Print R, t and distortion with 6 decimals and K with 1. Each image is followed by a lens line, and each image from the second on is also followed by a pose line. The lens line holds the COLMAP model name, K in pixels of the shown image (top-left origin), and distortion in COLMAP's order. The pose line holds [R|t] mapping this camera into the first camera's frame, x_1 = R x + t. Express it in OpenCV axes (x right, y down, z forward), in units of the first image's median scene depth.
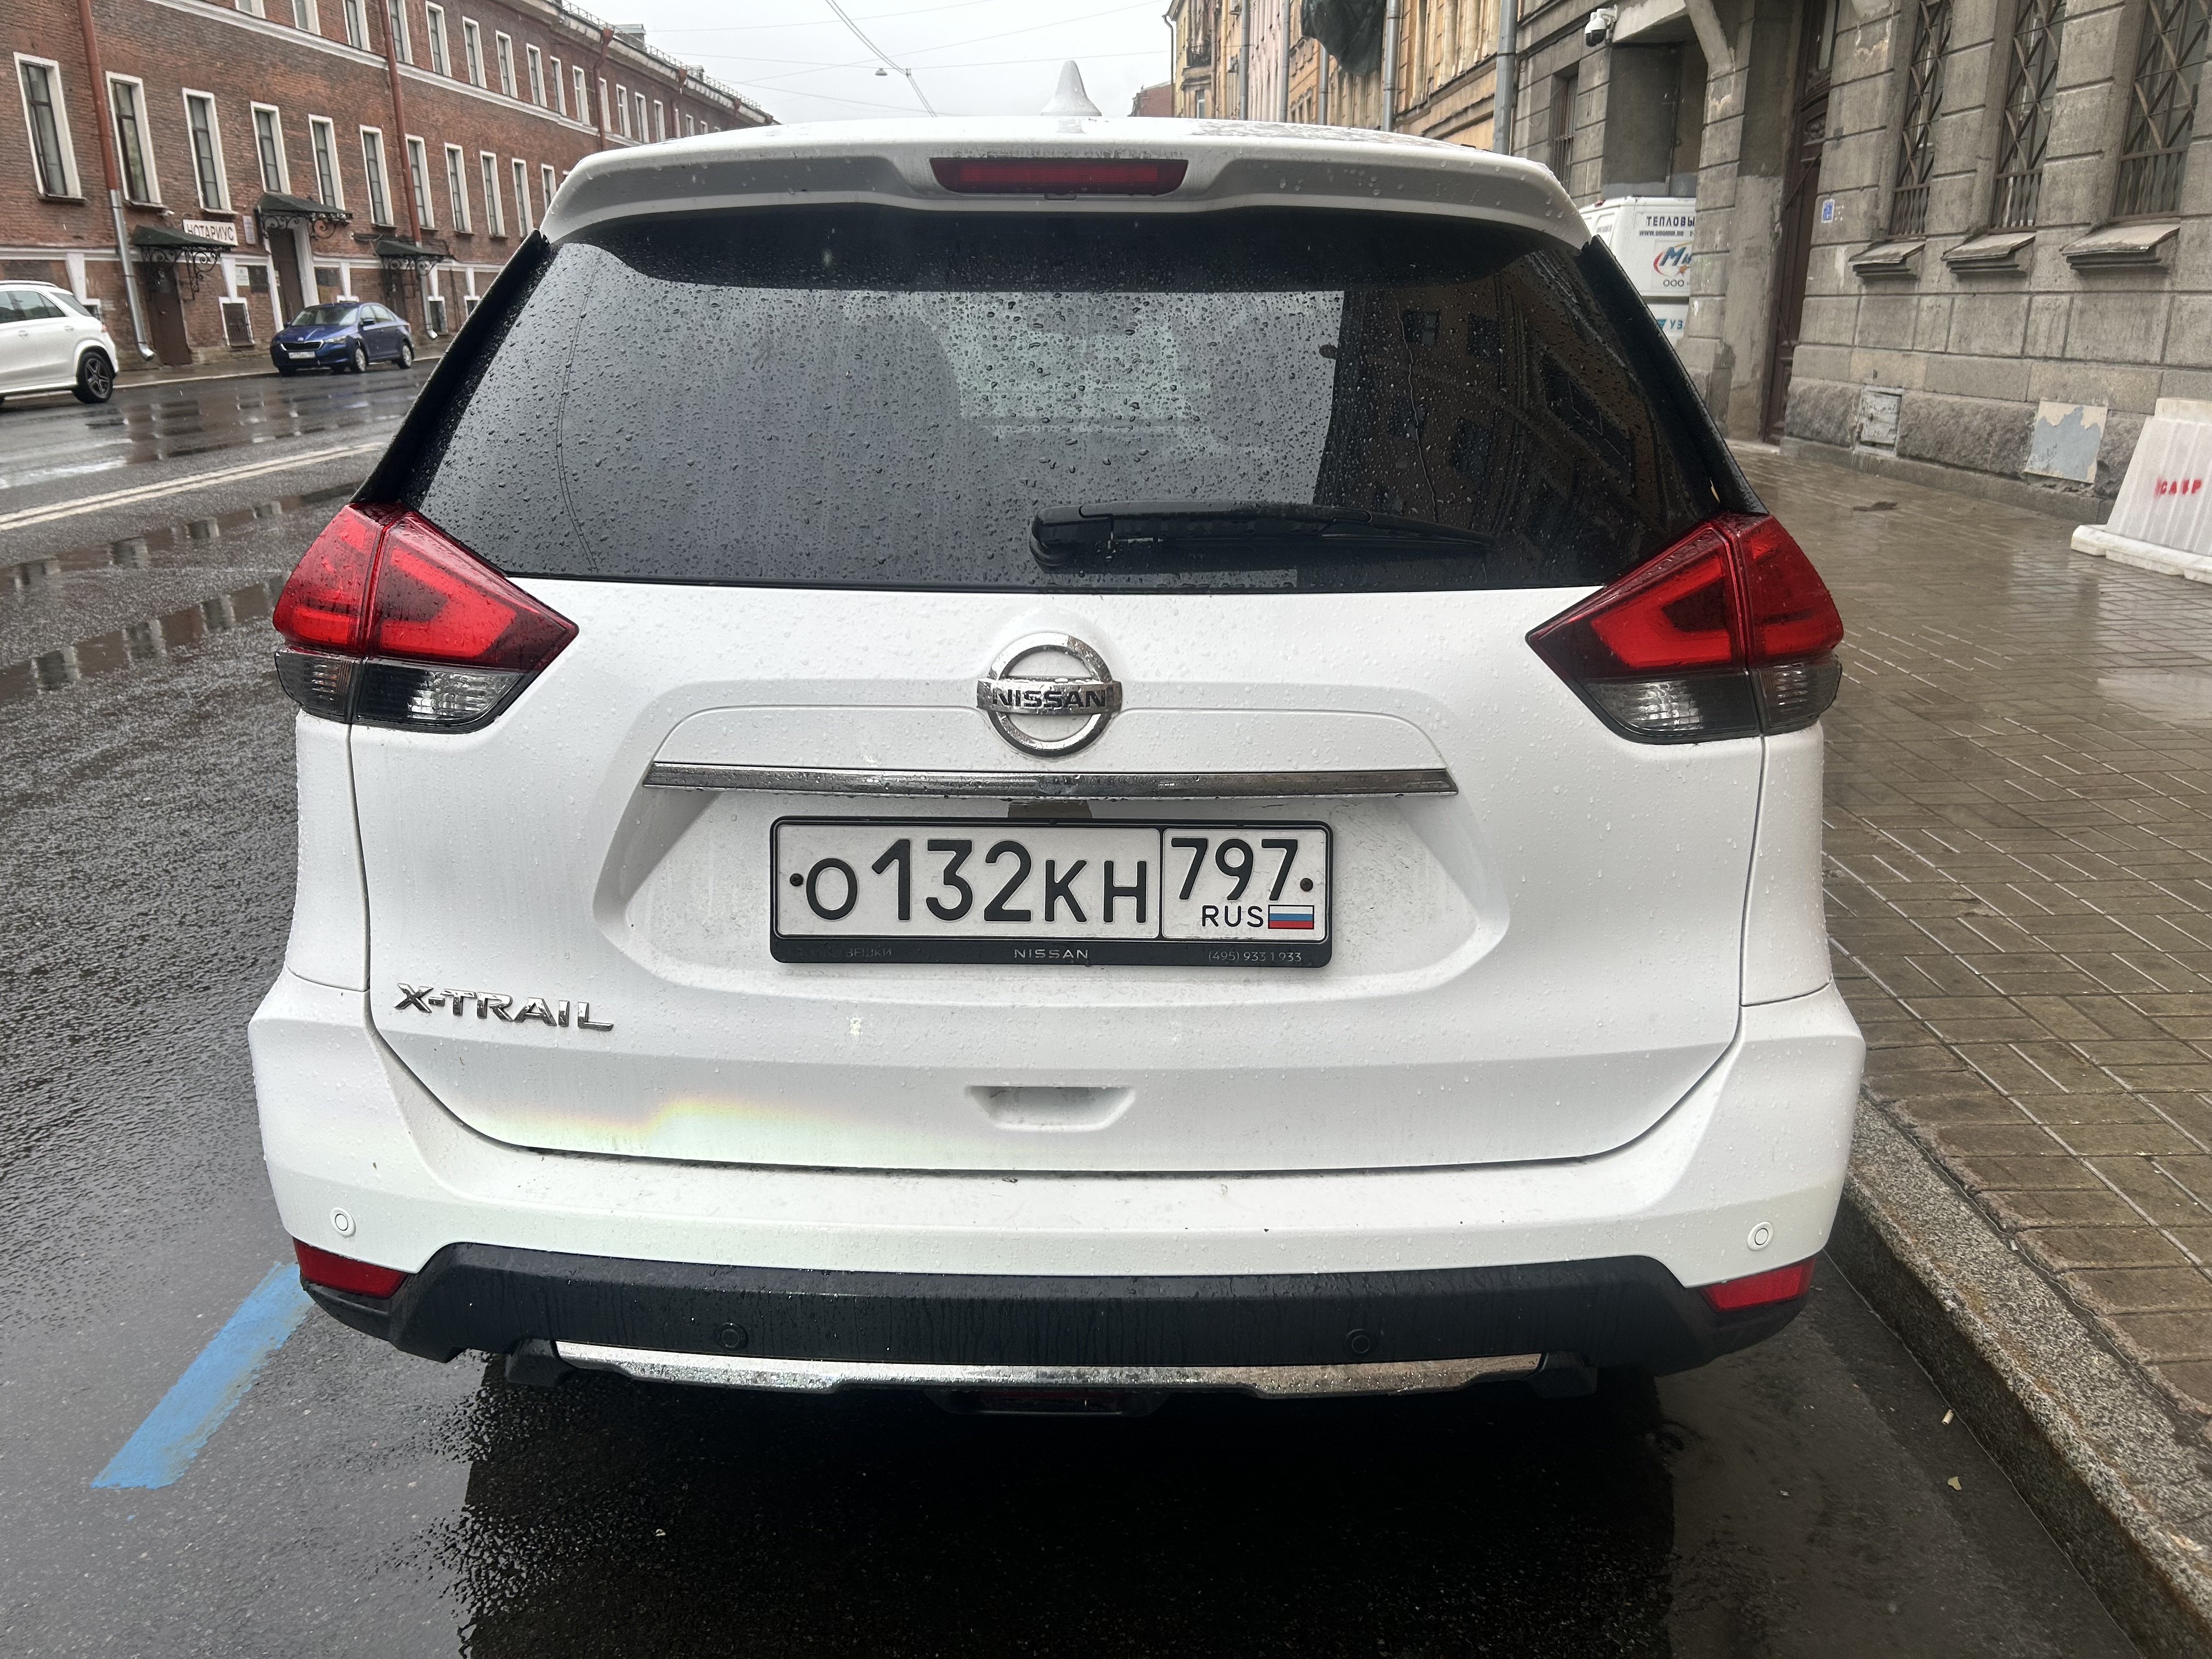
lens RADIAL K [[1658.0, 0, 1106.0], [0, 1658.0, 829.5], [0, 0, 1]] dist [0.098612, -0.106912]
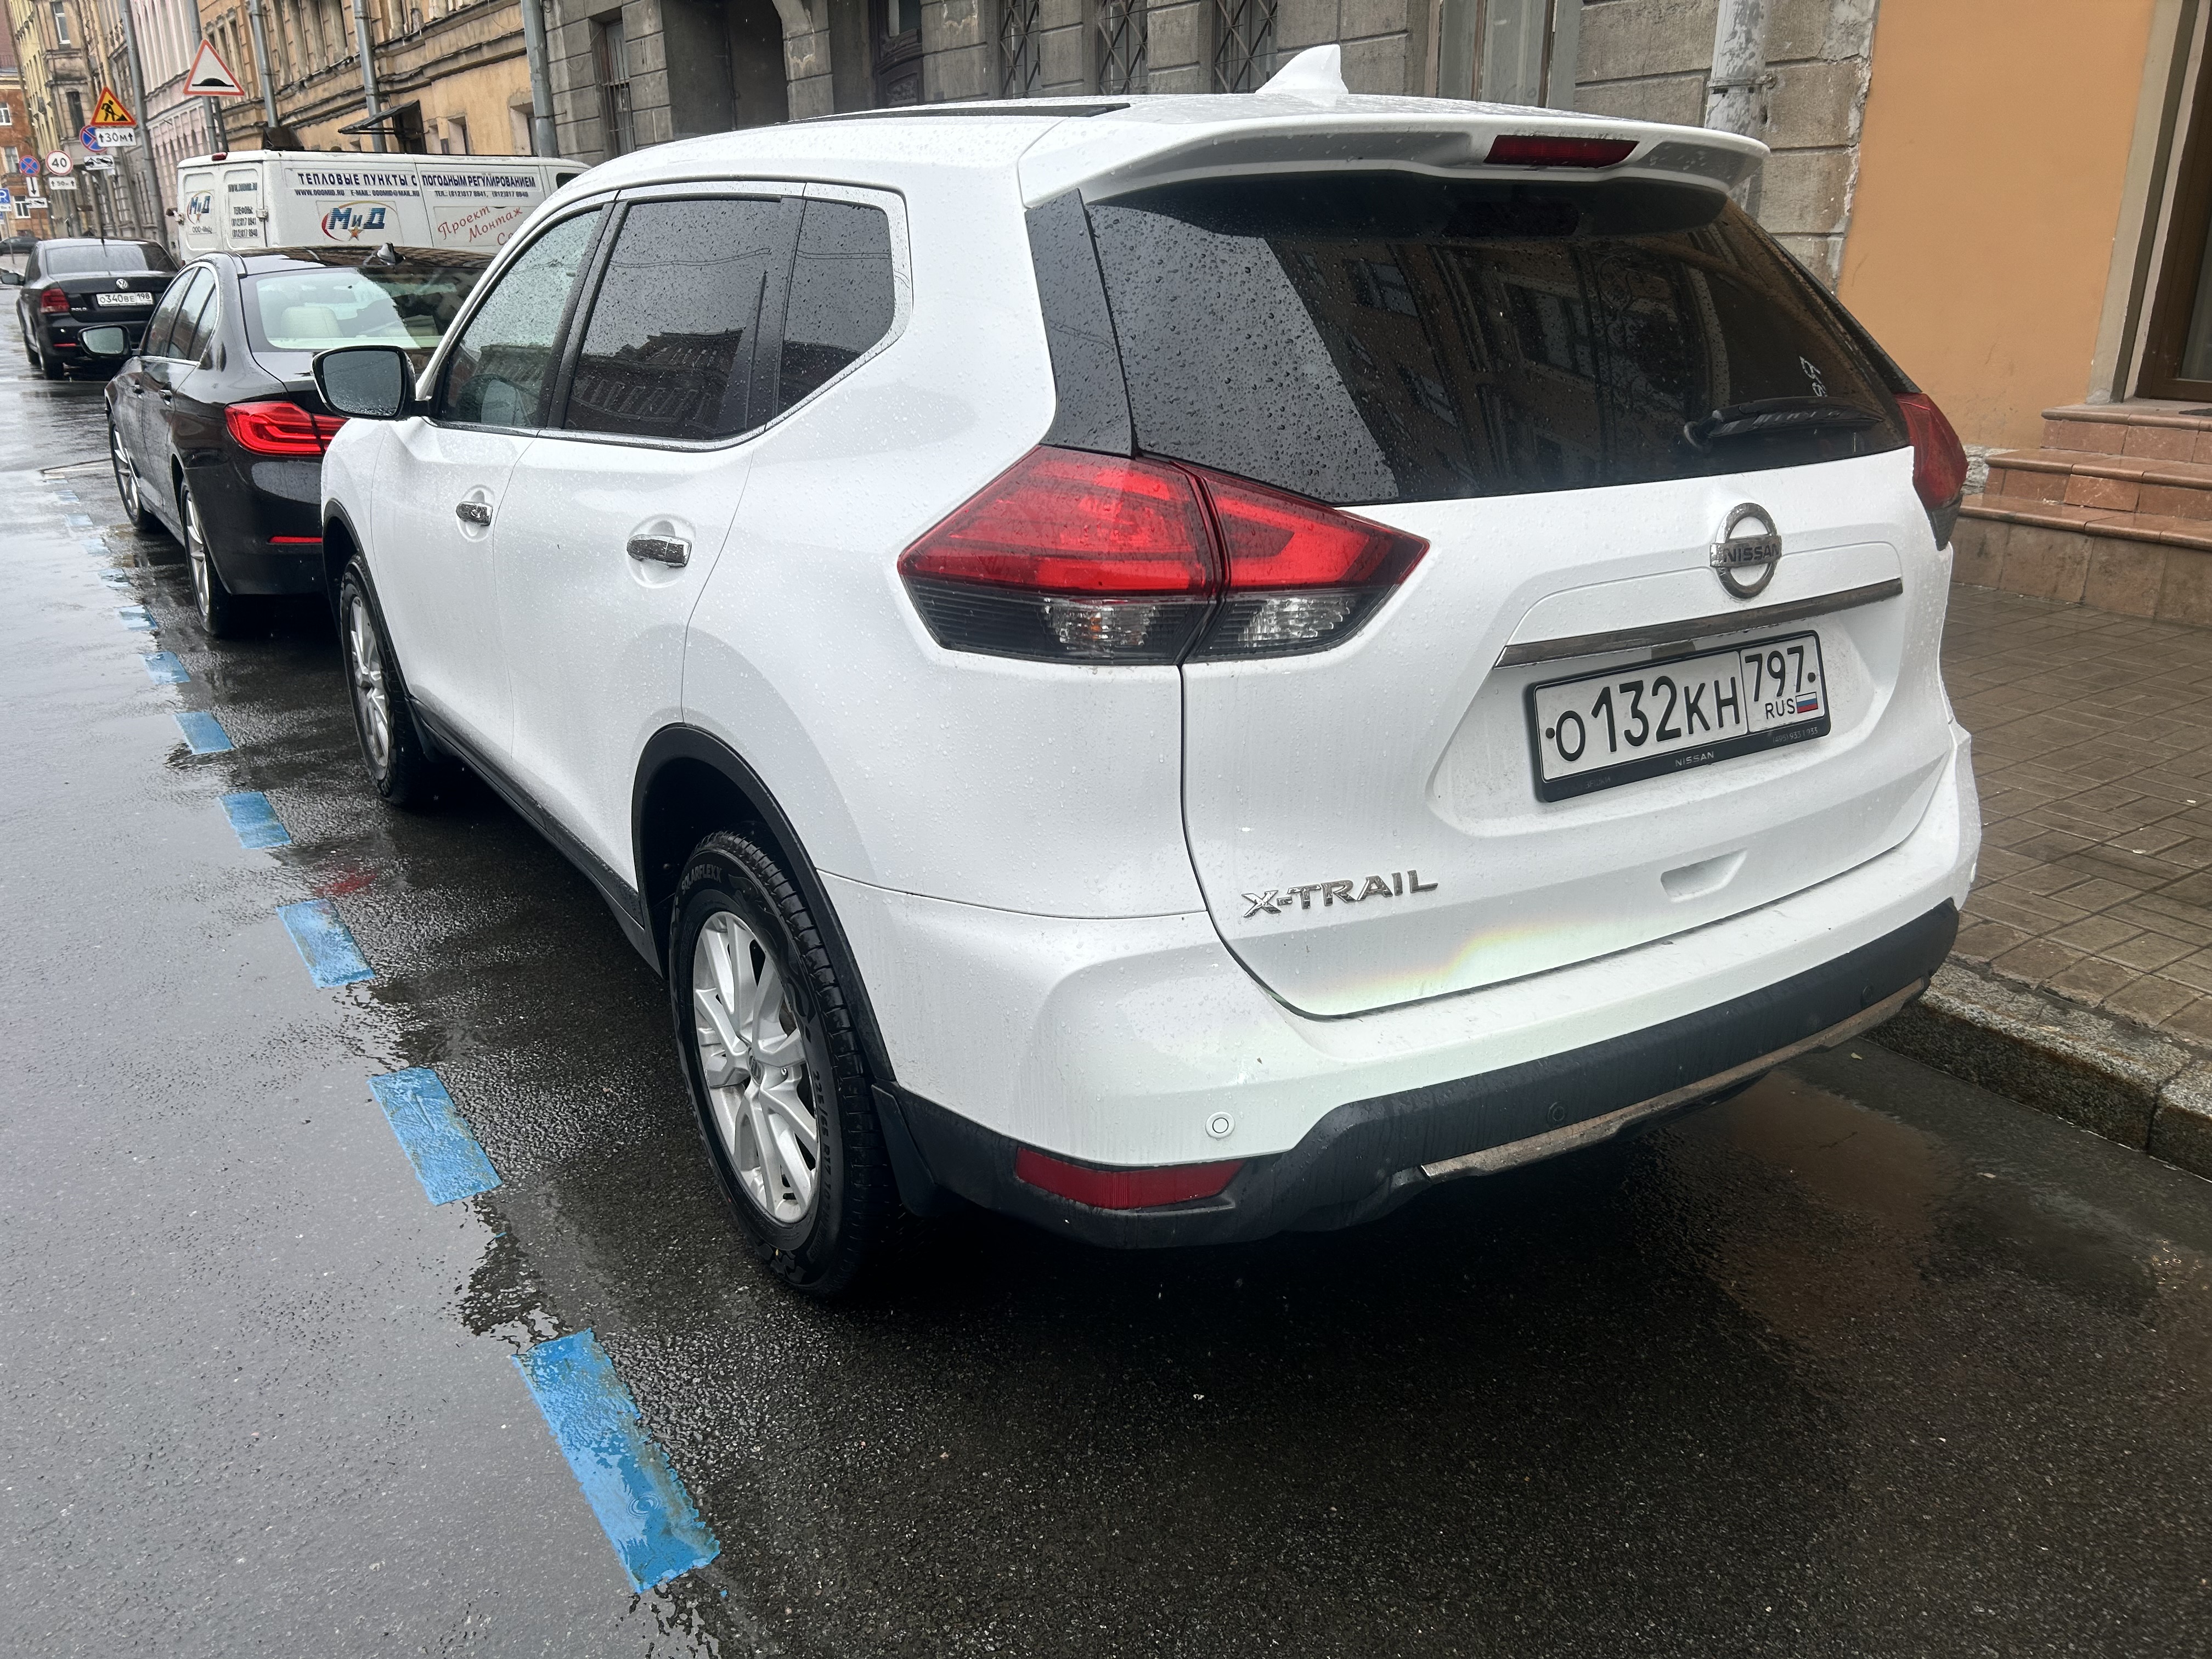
lens RADIAL K [[1660.7, 0, 1106.0], [0, 1660.7, 829.5], [0, 0, 1]] dist [0.080178, -0.101911]
pose [[0.831910, -0.187872, 0.522140, -1.063086], [0.172640, 0.981874, 0.078226, -0.050030], [-0.527372, 0.025066, 0.849264, 0.131184]]
